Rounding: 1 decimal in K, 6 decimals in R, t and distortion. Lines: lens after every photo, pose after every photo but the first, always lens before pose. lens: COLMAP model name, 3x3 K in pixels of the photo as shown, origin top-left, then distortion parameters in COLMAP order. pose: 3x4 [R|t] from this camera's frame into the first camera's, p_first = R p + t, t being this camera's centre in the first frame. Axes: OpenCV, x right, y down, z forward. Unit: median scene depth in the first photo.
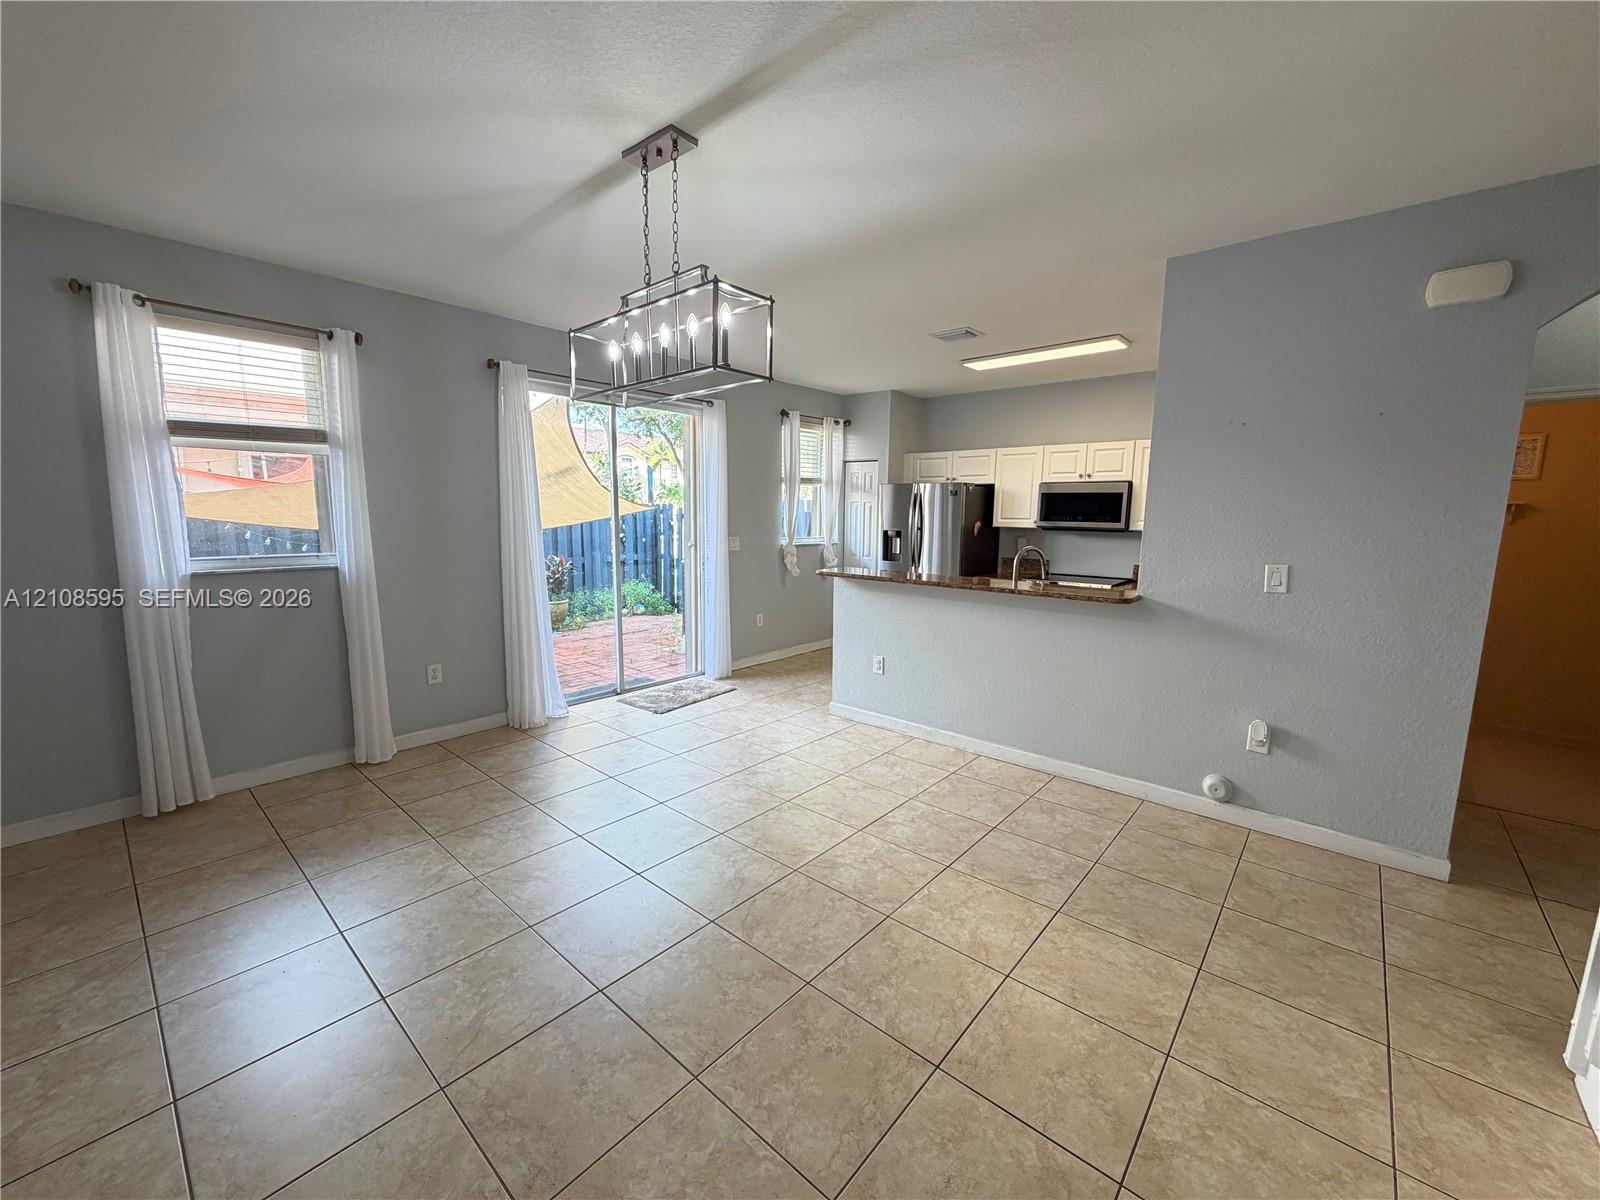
lens RADIAL K [[637.3, 0, 795.4], [0, 637.3, 600.6], [0, 0, 1]] dist [-0.002298, 0.000191]
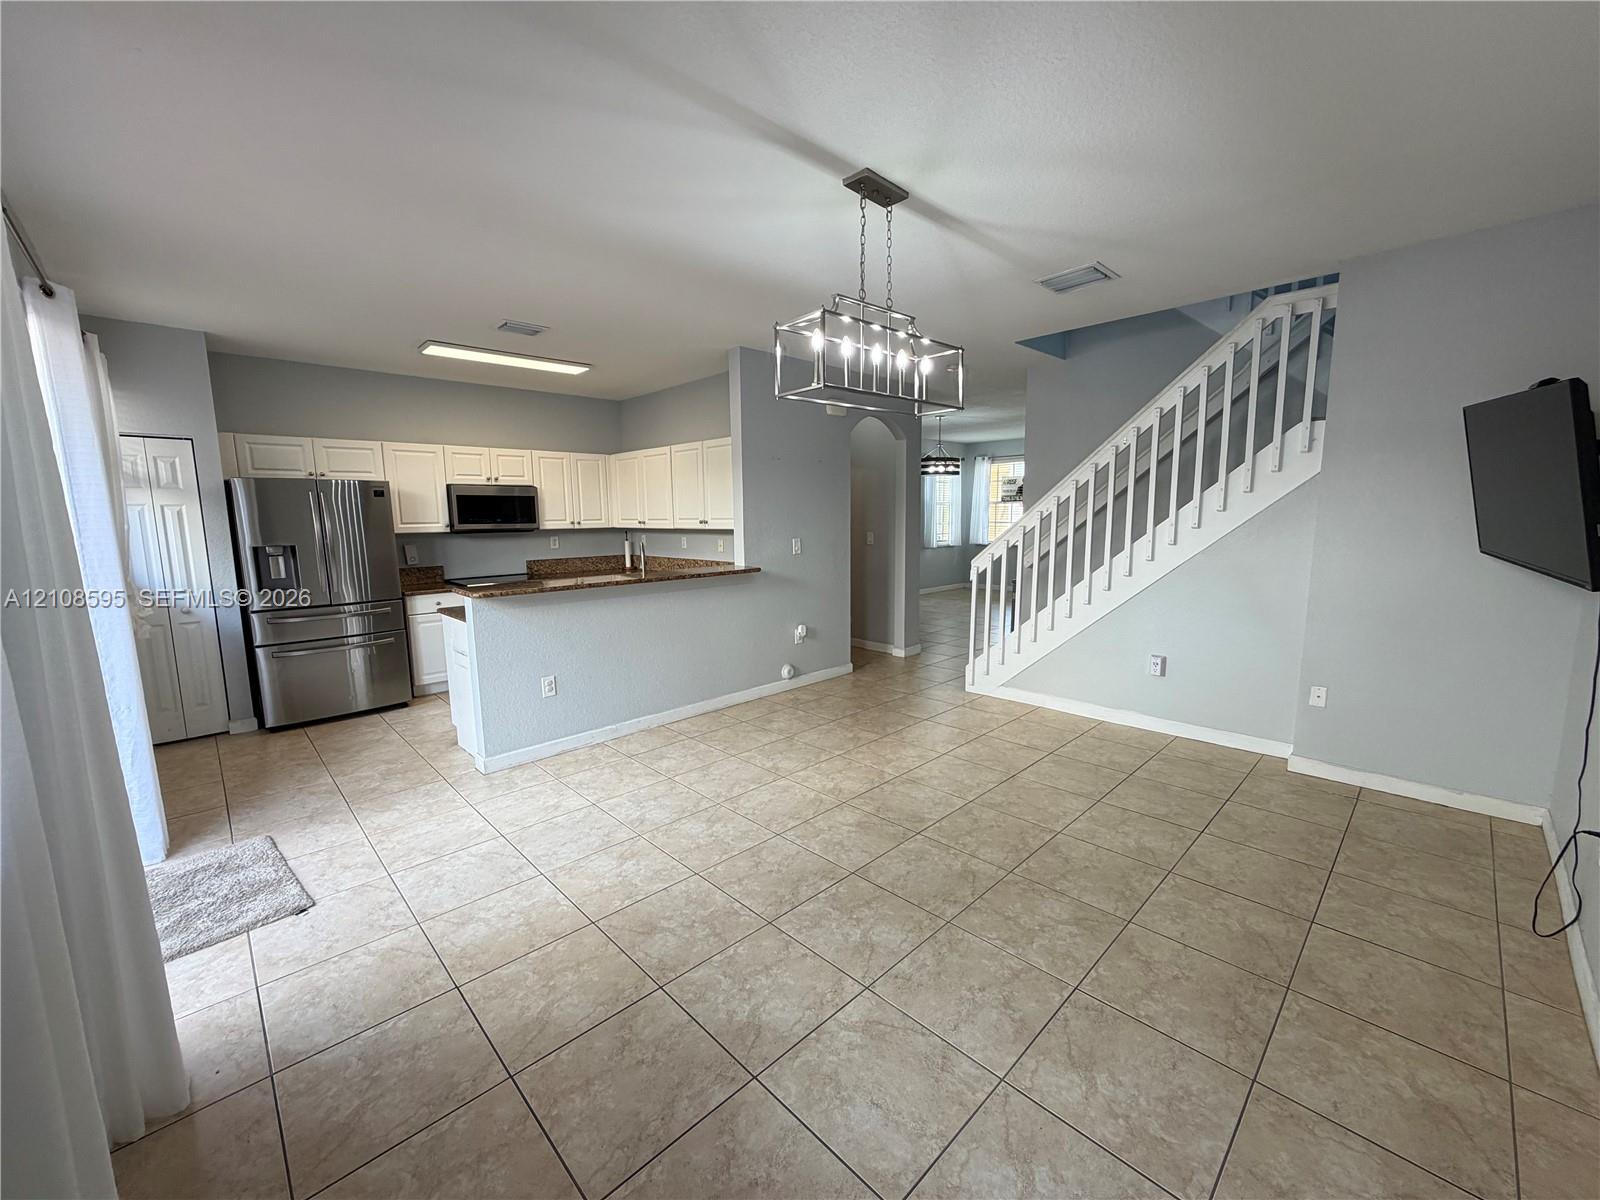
lens RADIAL K [[637.3, 0, 798.1], [0, 637.3, 600.5], [0, 0, 1]] dist [-0.002298, 0.000191]
pose [[0.079819, -0.147322, 0.985863, -0.765530], [0.153109, 0.979094, 0.133914, -0.090458], [-0.984981, 0.140255, 0.100707, 0.598692]]
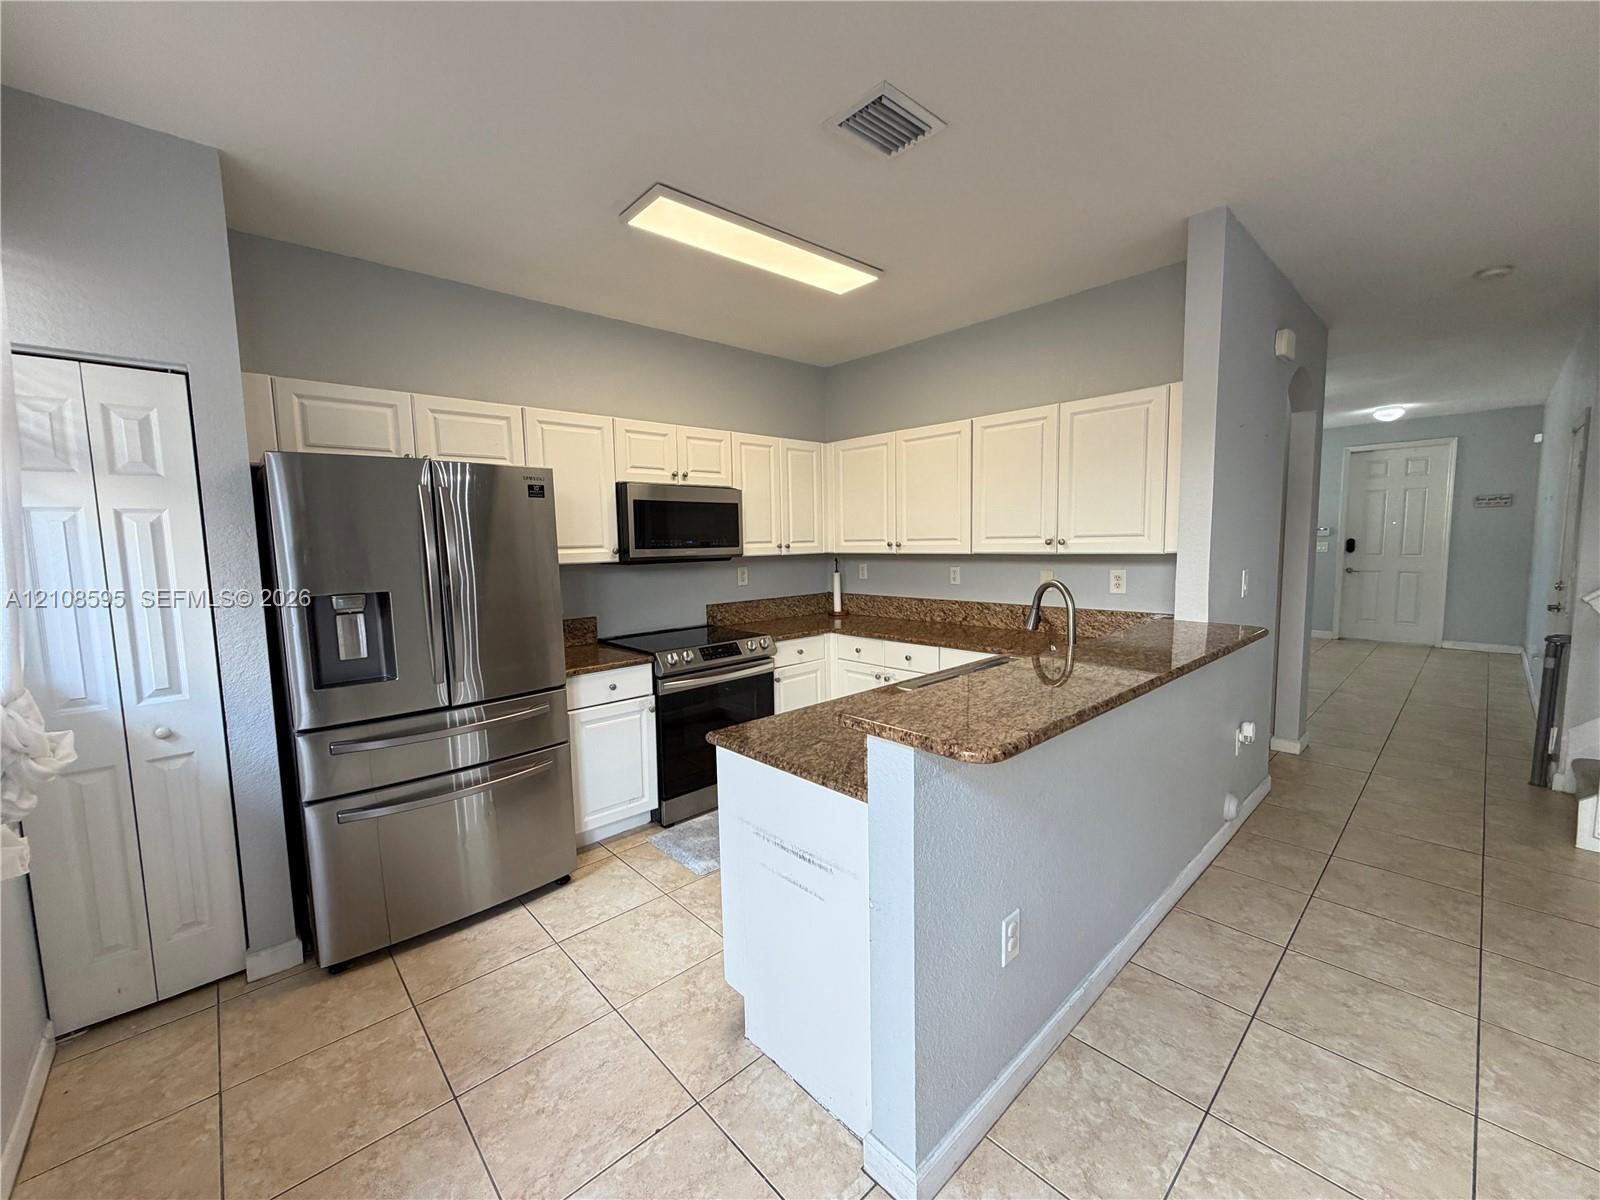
lens RADIAL K [[637.3, 0, 798.1], [0, 637.3, 600.3], [0, 0, 1]] dist [-0.002298, 0.000191]
pose [[0.101611, -0.108538, 0.988886, -0.241908], [0.159475, 0.982952, 0.091500, -0.156011], [-0.981959, 0.148405, 0.117188, 1.142892]]
